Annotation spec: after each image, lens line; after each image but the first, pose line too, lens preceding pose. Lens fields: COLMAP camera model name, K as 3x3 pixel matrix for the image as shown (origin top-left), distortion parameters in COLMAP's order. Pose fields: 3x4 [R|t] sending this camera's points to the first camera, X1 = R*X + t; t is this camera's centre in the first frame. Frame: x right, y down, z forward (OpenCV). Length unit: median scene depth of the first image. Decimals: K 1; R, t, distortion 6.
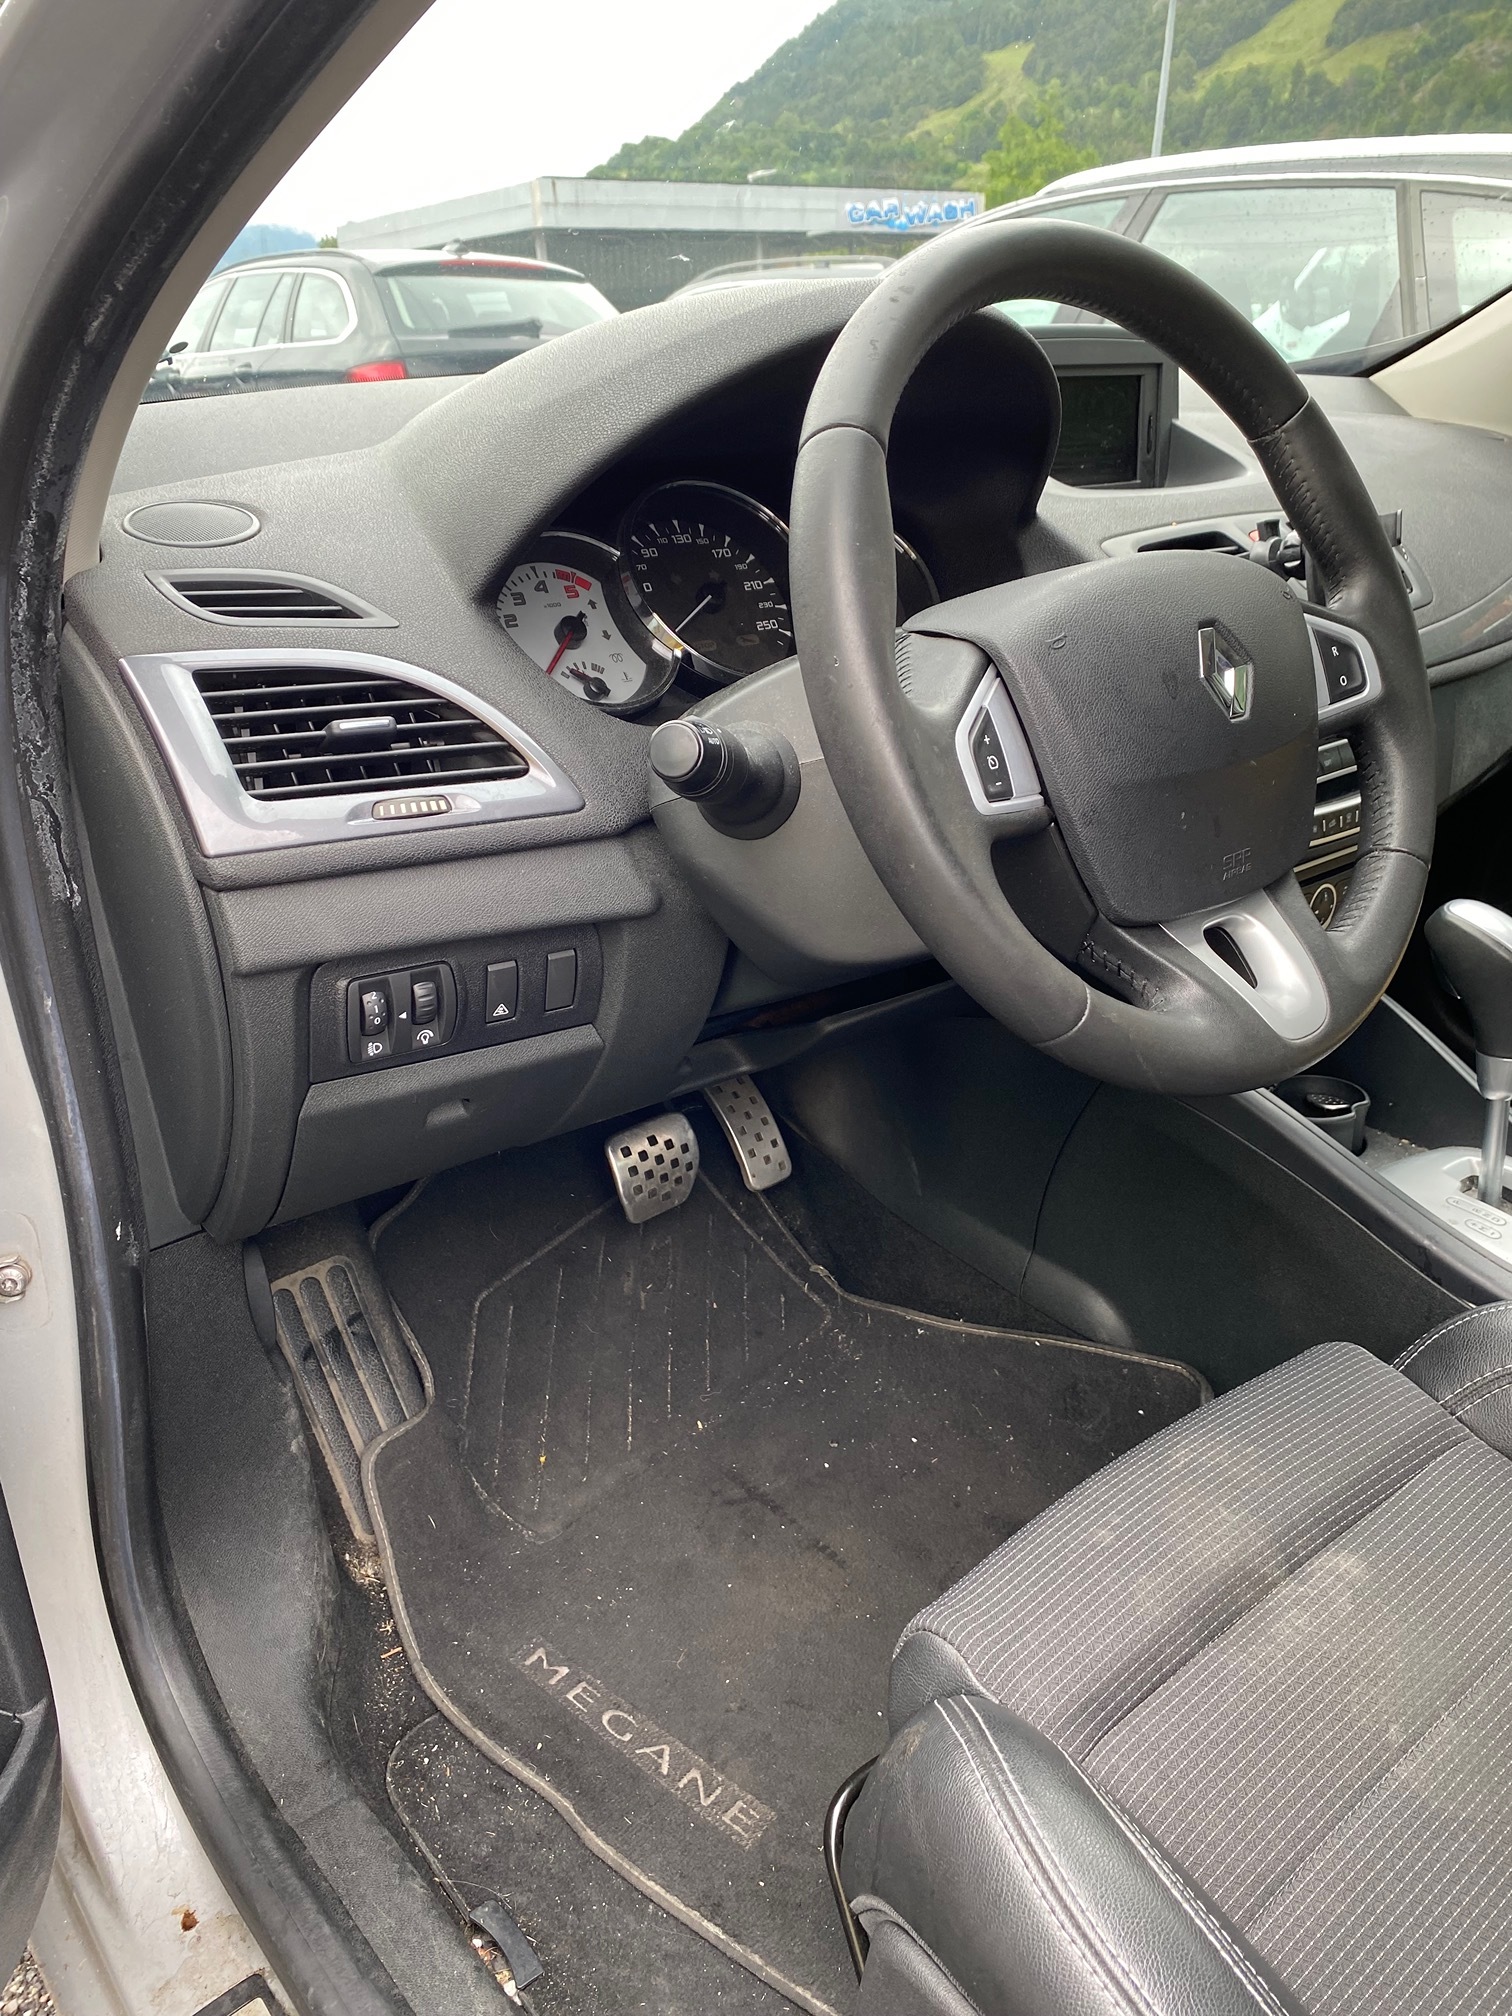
lens RADIAL K [[1537.5, 0, 778.0], [0, 1537.5, 1003.4], [0, 0, 1]] dist [0.059345, -0.100226]
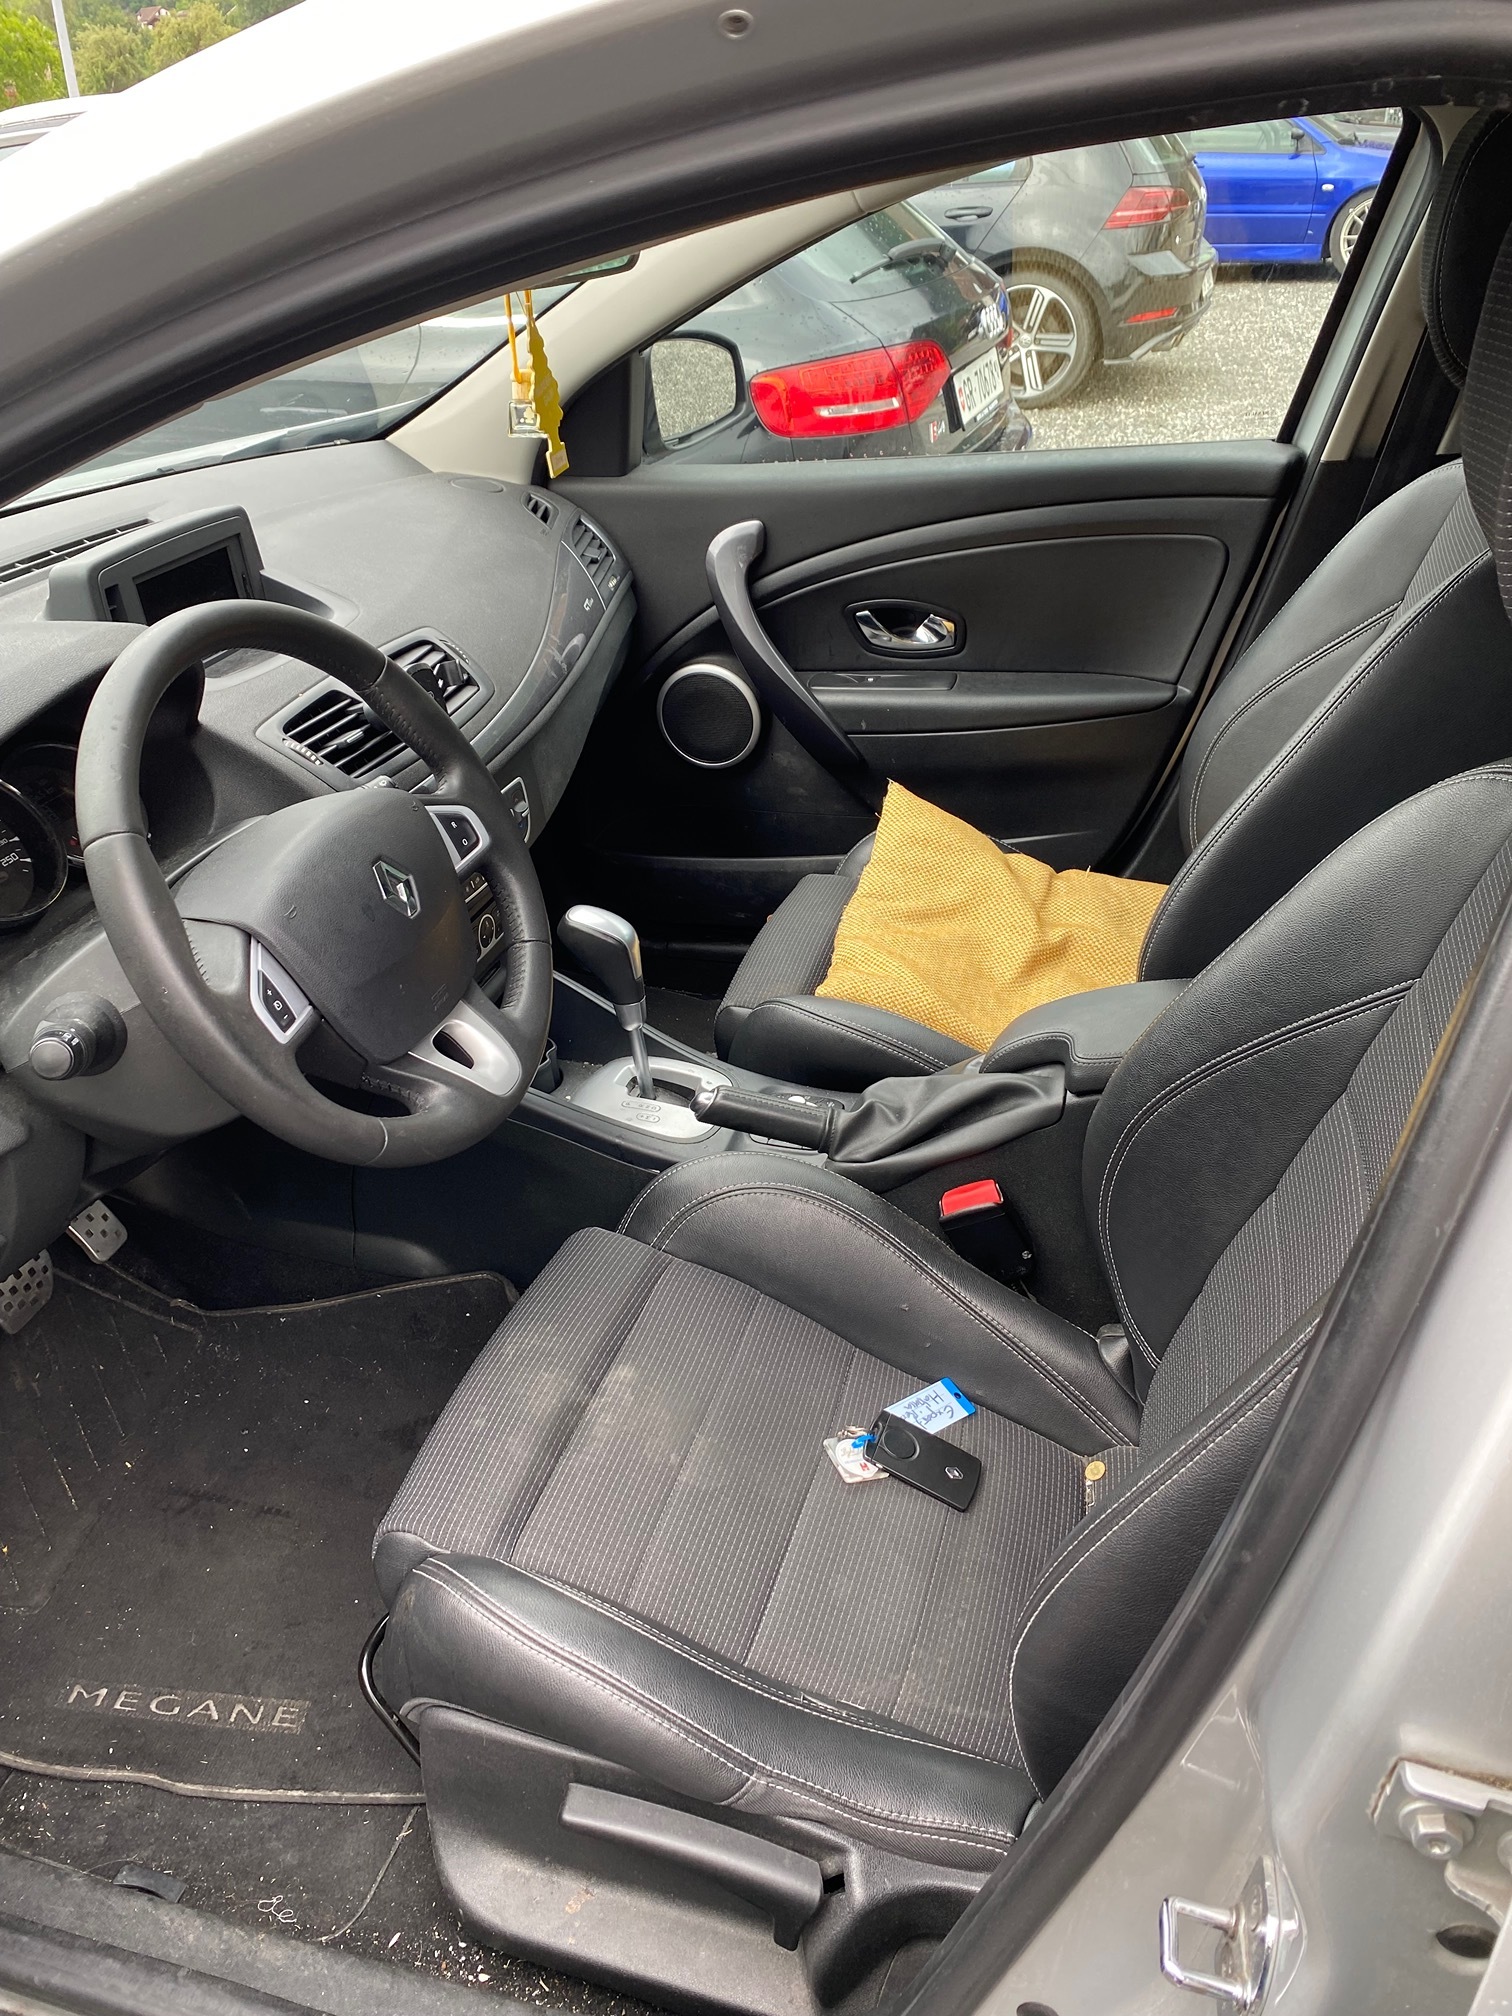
lens RADIAL K [[1591.9, 0, 756.0], [0, 1591.9, 1008.0], [0, 0, 1]] dist [0.054318, -0.055804]
pose [[0.841617, -0.306685, 0.444551, -0.131693], [0.254185, 0.951194, 0.174987, -0.244793], [-0.476520, -0.034274, 0.878495, -0.487341]]
